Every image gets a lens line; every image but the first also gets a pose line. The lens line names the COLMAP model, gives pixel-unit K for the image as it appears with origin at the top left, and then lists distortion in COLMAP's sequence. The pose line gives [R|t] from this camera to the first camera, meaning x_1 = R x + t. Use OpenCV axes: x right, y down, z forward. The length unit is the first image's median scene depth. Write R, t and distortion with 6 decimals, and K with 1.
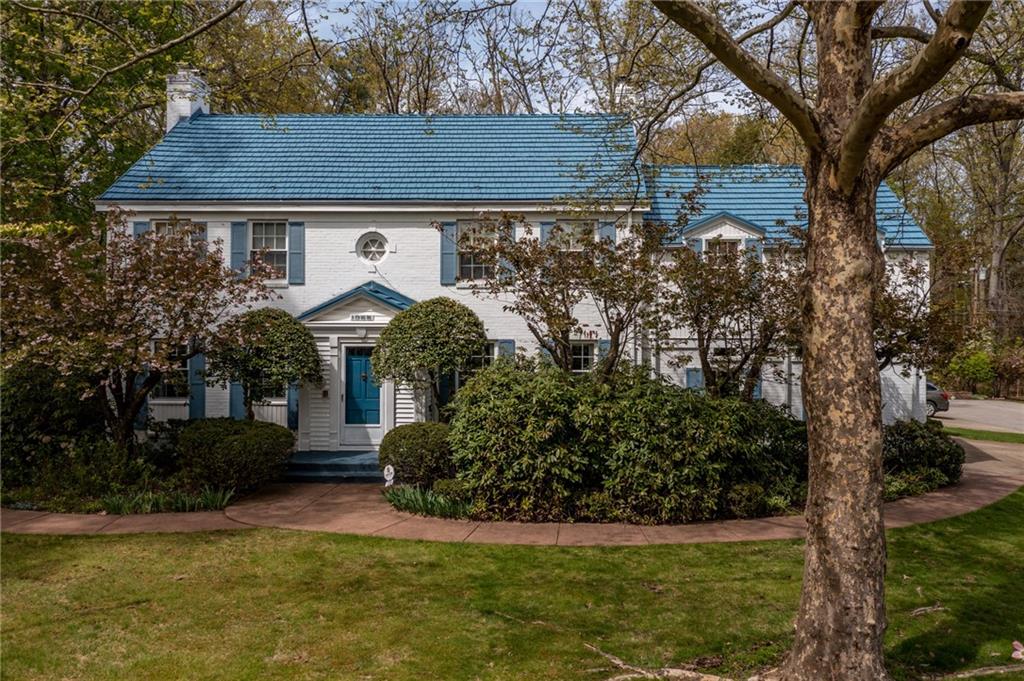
lens RADIAL K [[790.4, 0, 508.8], [0, 790.4, 339.5], [0, 0, 1]] dist [0.000375, 0.011391]
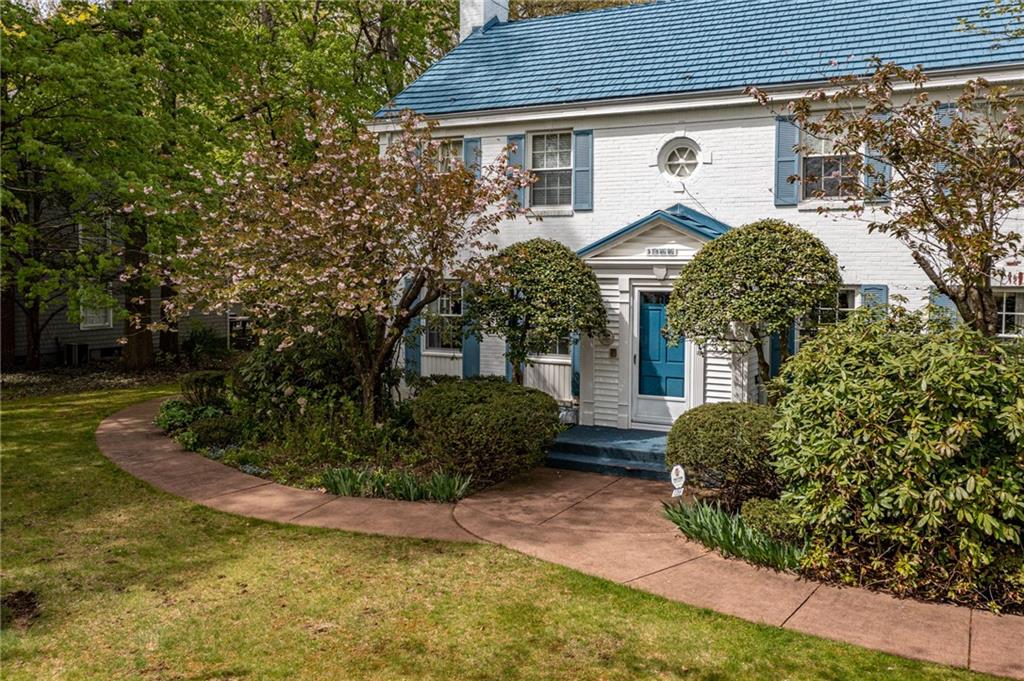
lens RADIAL K [[790.4, 0, 531.0], [0, 790.4, 301.2], [0, 0, 1]] dist [0.000375, 0.011391]
pose [[0.914550, 0.019632, -0.403997, 0.002125], [-0.016222, 0.999798, 0.011860, 0.012874], [0.404149, -0.004293, 0.914683, 0.311195]]
